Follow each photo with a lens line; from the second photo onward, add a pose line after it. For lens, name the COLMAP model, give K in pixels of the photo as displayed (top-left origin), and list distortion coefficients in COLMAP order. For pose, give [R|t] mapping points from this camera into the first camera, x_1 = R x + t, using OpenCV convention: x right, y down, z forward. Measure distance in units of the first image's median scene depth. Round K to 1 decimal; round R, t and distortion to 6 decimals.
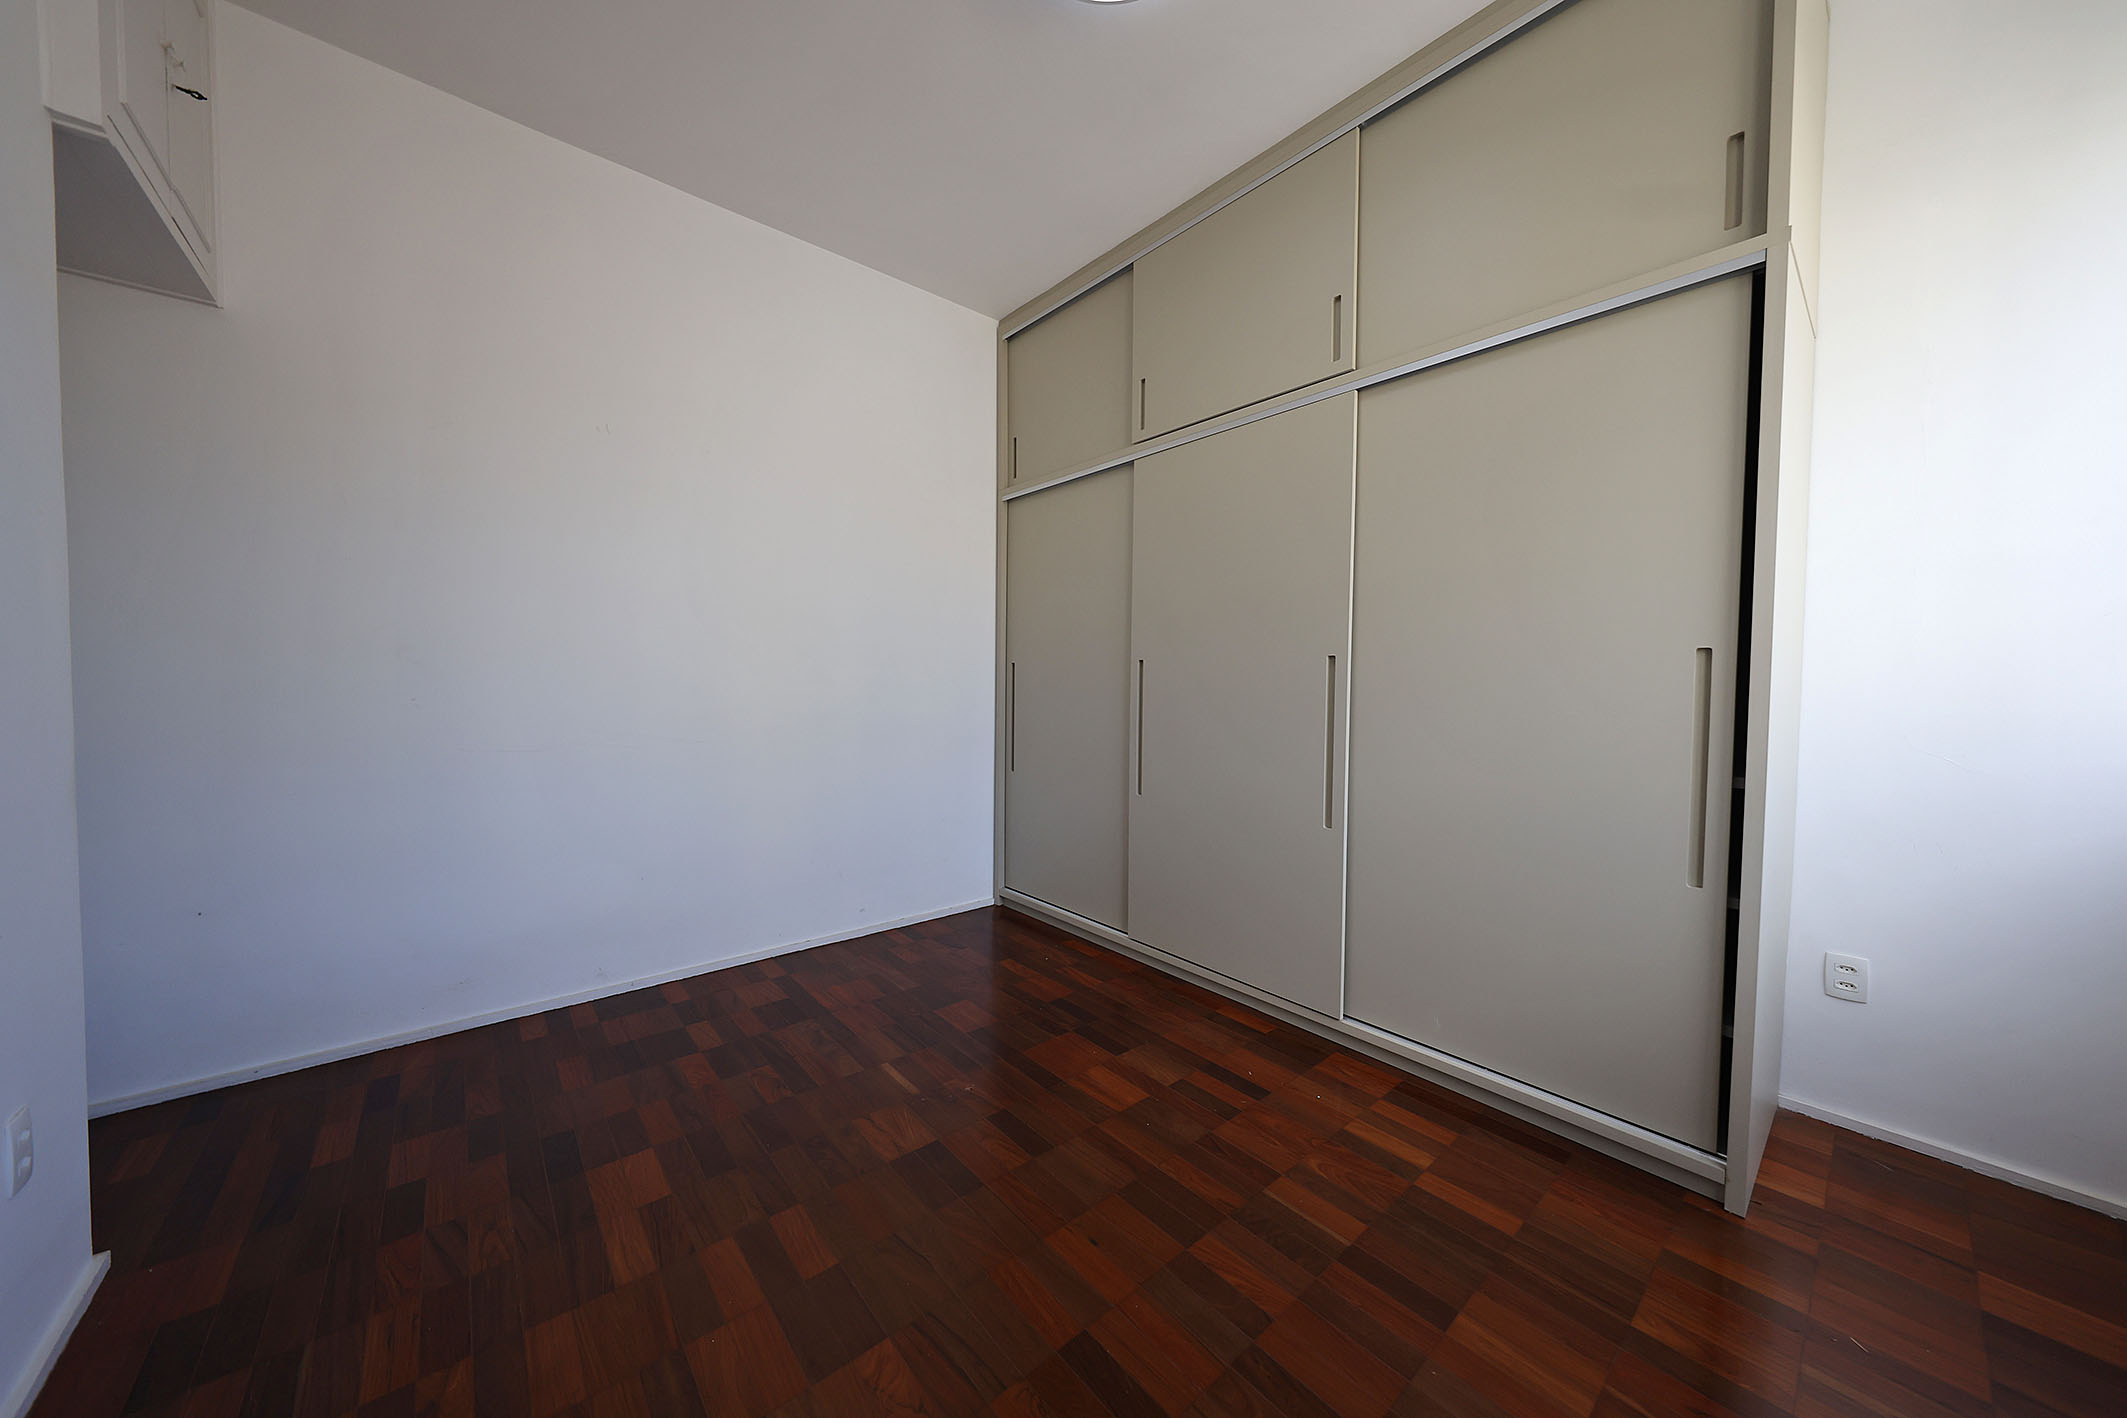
lens RADIAL K [[703.9, 0, 1074.2], [0, 703.9, 705.5], [0, 0, 1]] dist [0.001051, 0.000042]
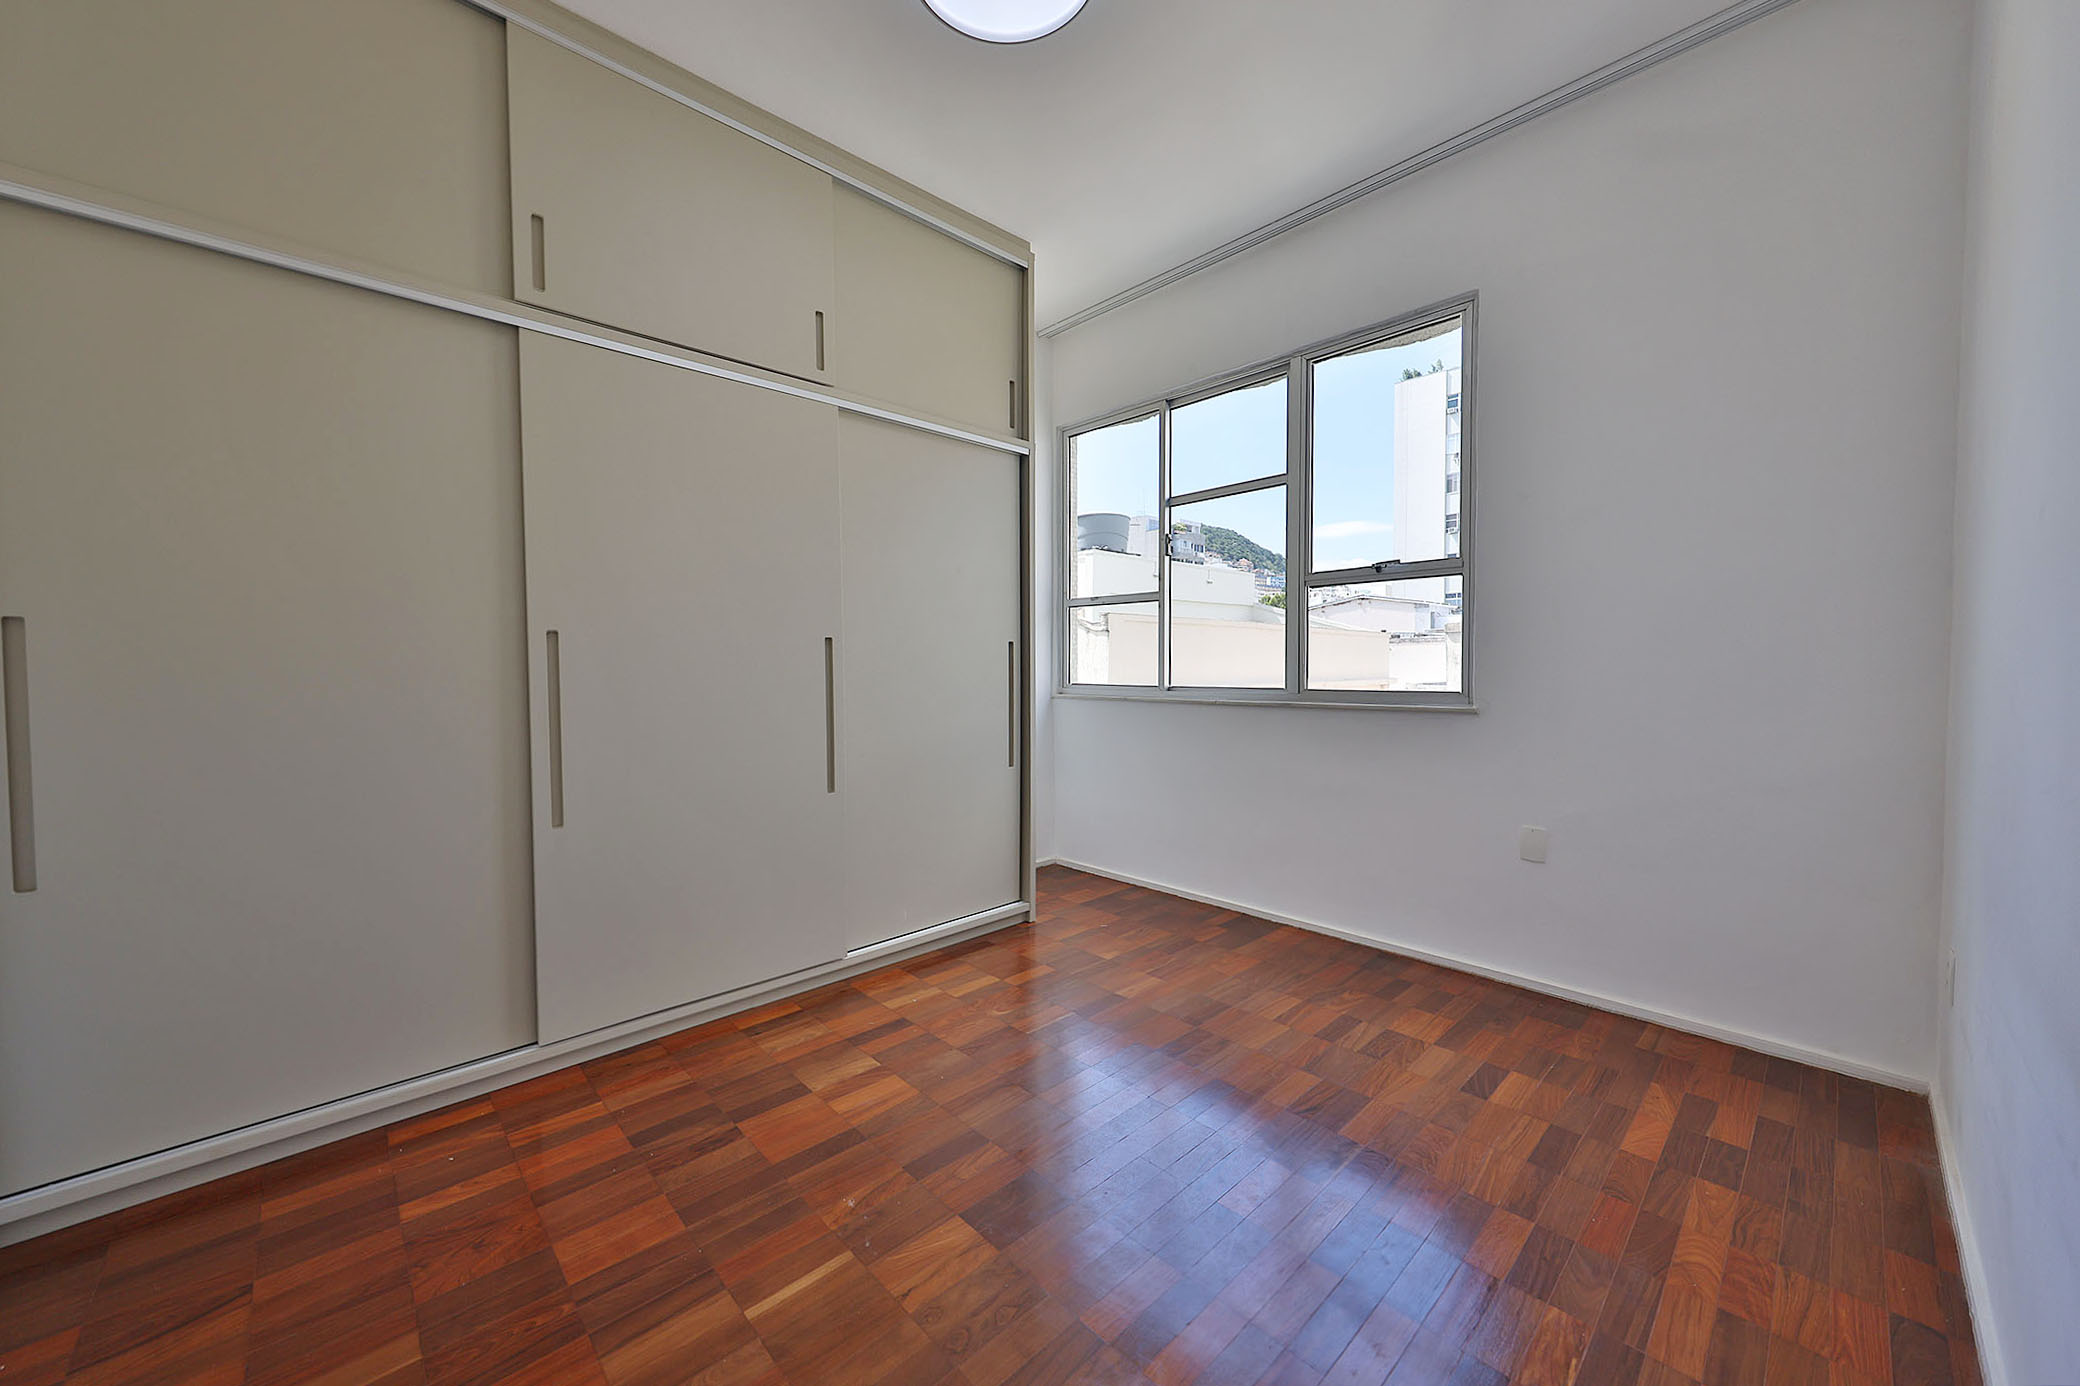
lens RADIAL K [[709.4, 0, 1042.4], [0, 709.4, 695.2], [0, 0, 1]] dist [0.001343, 0.000073]
pose [[-0.000692, -0.054013, 0.998540, -0.849679], [0.037335, 0.997843, 0.054002, -0.032489], [-0.999303, 0.037318, 0.001326, 0.745947]]
